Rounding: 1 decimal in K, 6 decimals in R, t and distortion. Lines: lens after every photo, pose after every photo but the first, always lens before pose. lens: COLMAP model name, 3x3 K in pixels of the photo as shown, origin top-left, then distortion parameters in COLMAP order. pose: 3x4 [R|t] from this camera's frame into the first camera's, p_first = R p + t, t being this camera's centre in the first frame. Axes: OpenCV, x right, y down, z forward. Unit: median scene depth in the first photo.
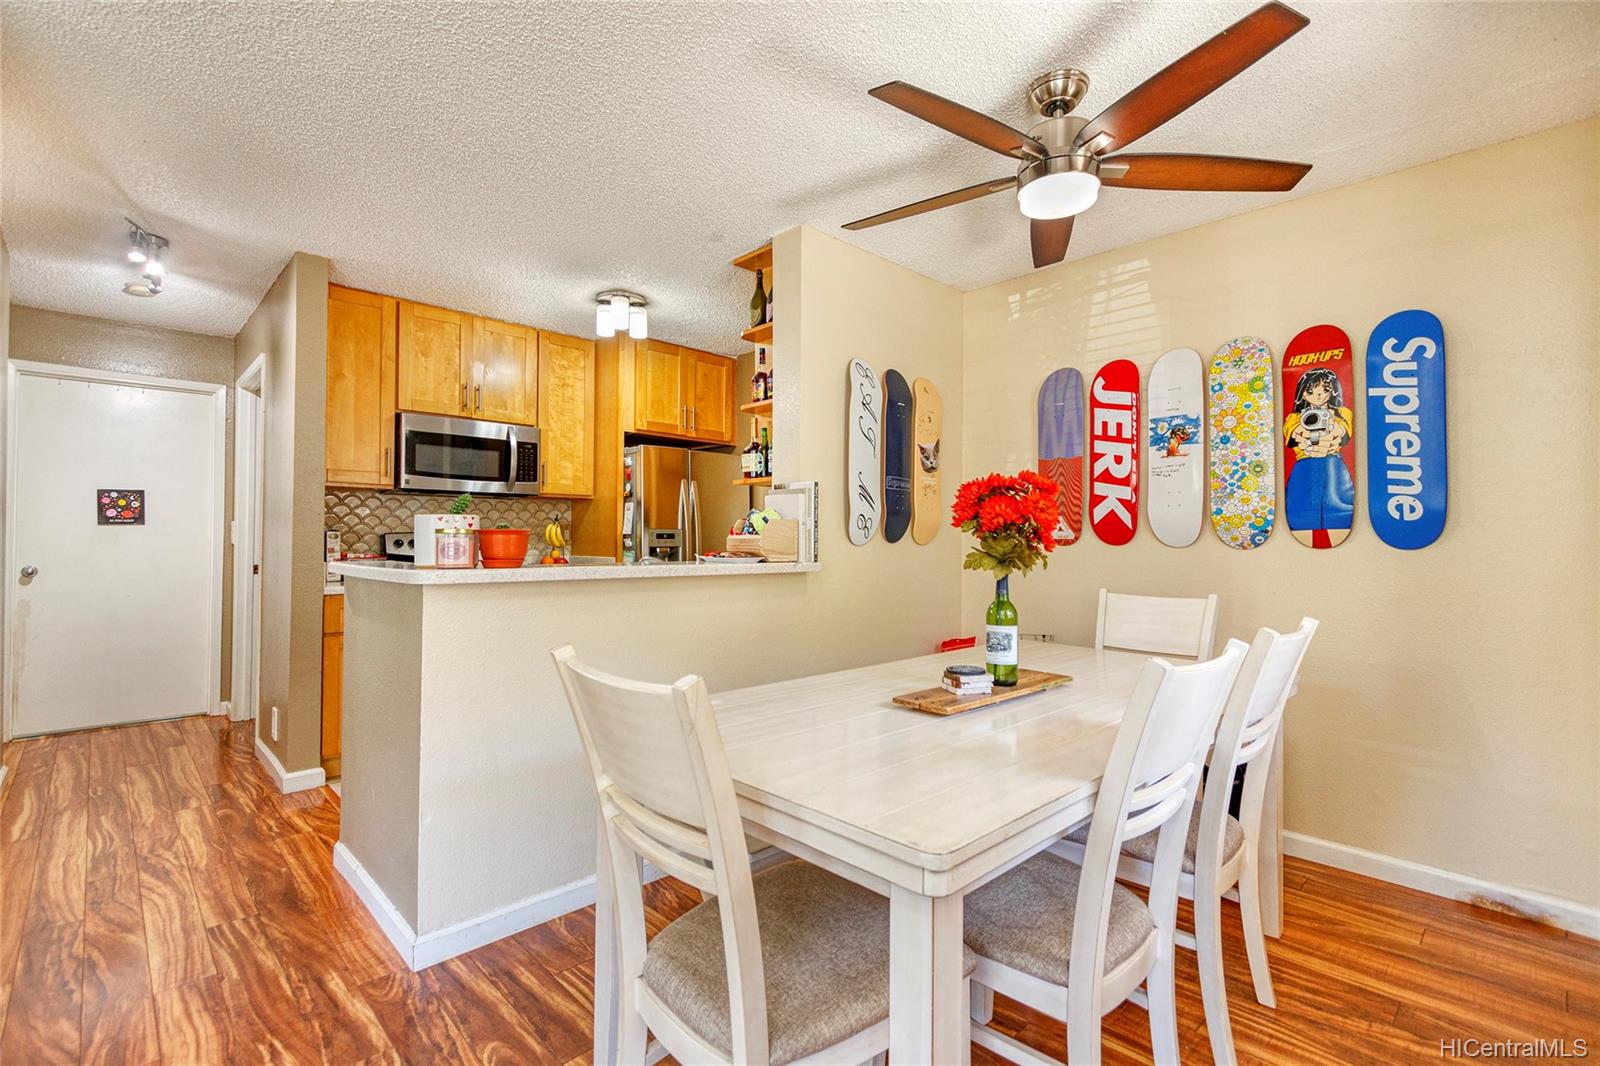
lens RADIAL K [[722.9, 0, 793.3], [0, 722.9, 527.6], [0, 0, 1]] dist [0.006743, -0.000774]
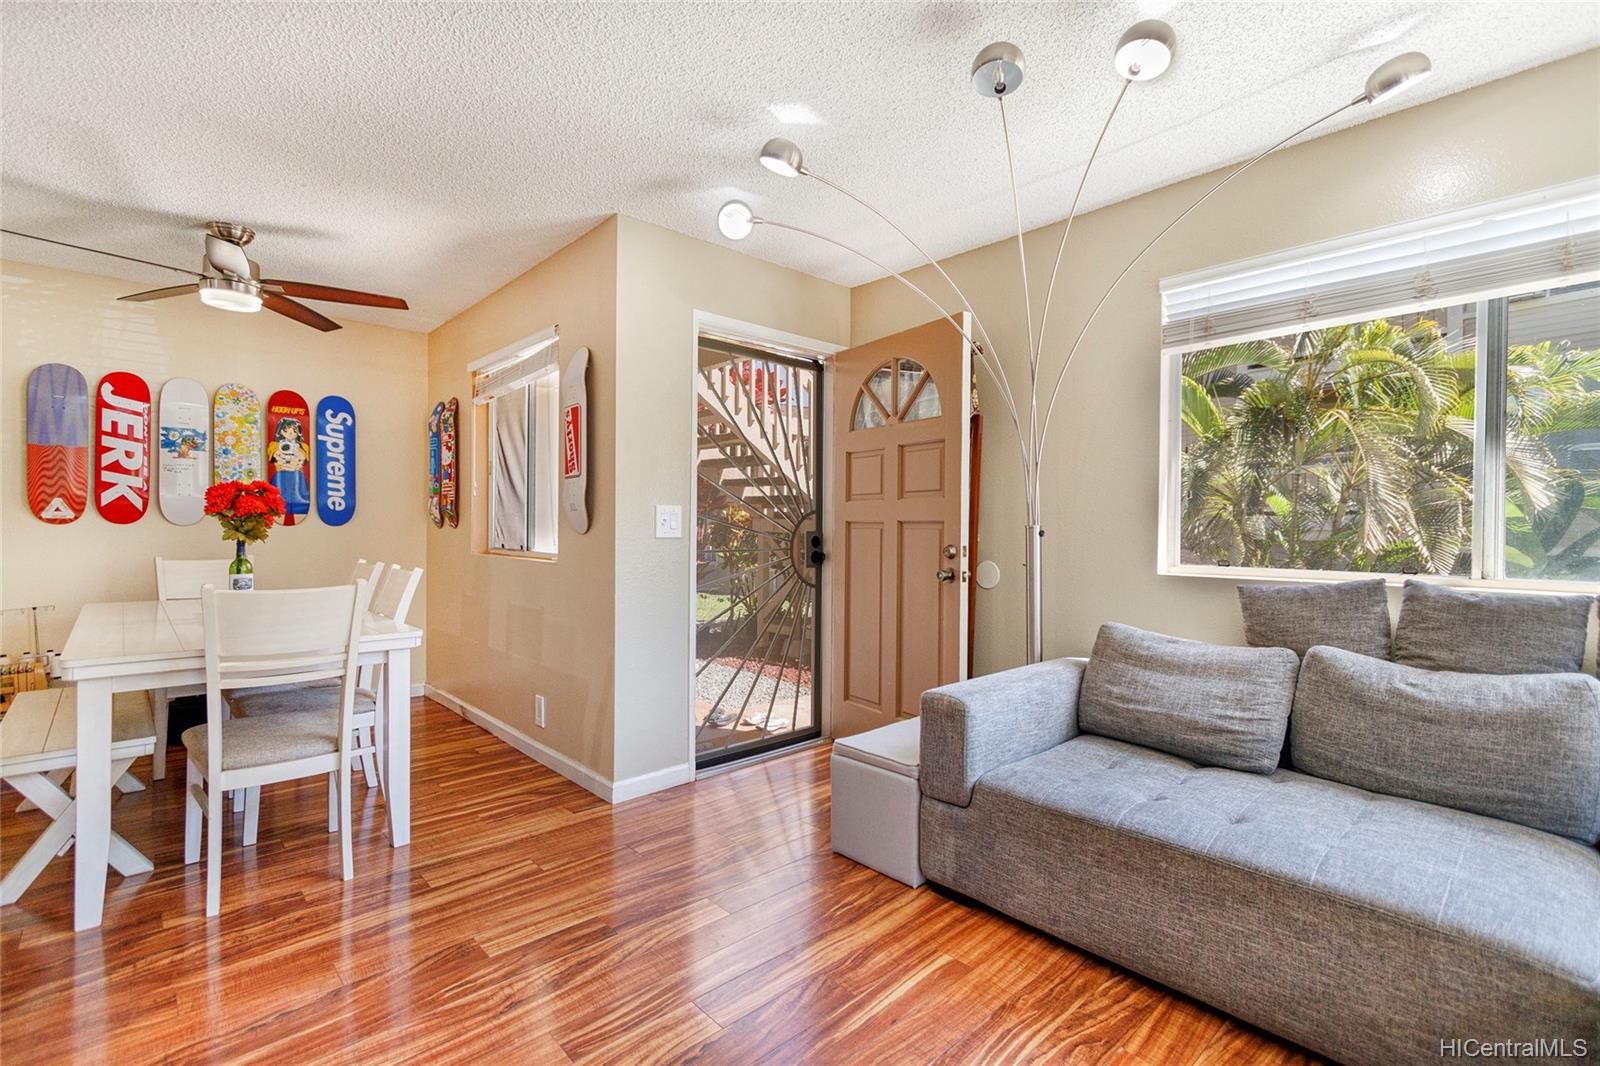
lens RADIAL K [[722.9, 0, 791.3], [0, 722.9, 533.8], [0, 0, 1]] dist [0.006743, -0.000774]
pose [[0.032389, -0.017603, 0.999320, -0.837831], [-0.026819, 0.999470, 0.018475, -0.013201], [-0.999115, -0.027399, 0.031900, -0.191117]]
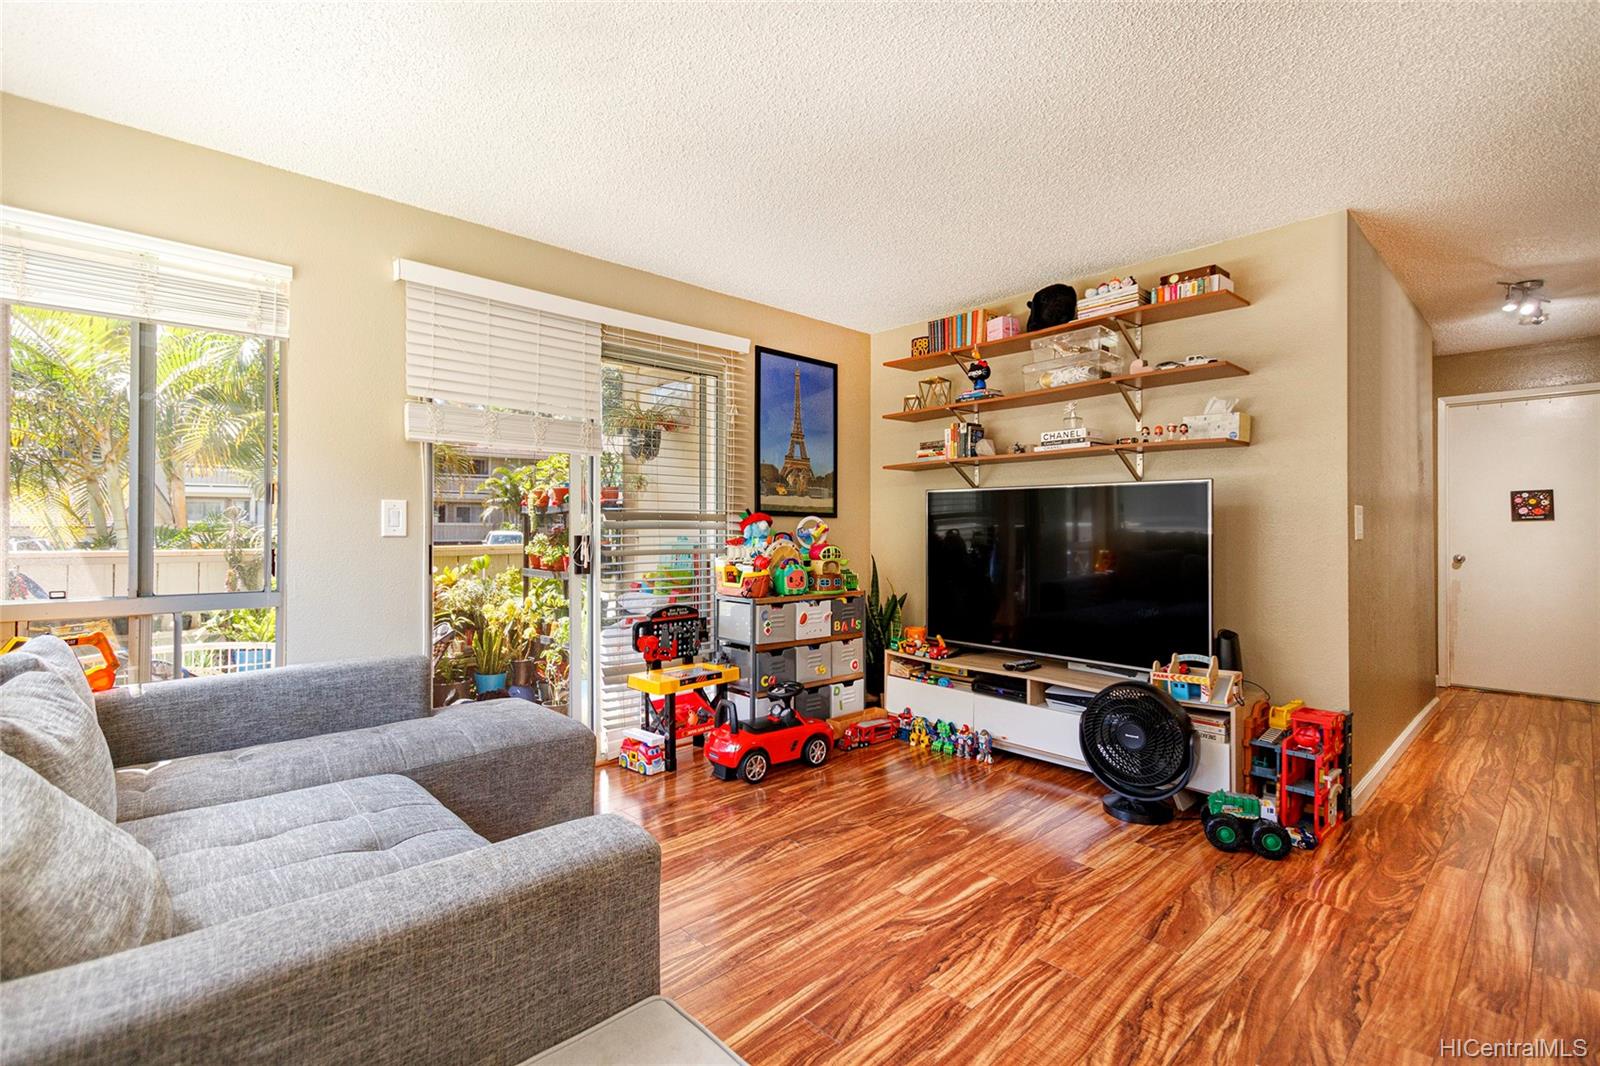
lens RADIAL K [[722.9, 0, 797.6], [0, 722.9, 530.4], [0, 0, 1]] dist [0.006743, -0.000774]
pose [[-0.017165, -0.007372, -0.999825, 0.389890], [0.016460, 0.999835, -0.007655, 0.001619], [0.999717, -0.016588, -0.017041, -0.226445]]
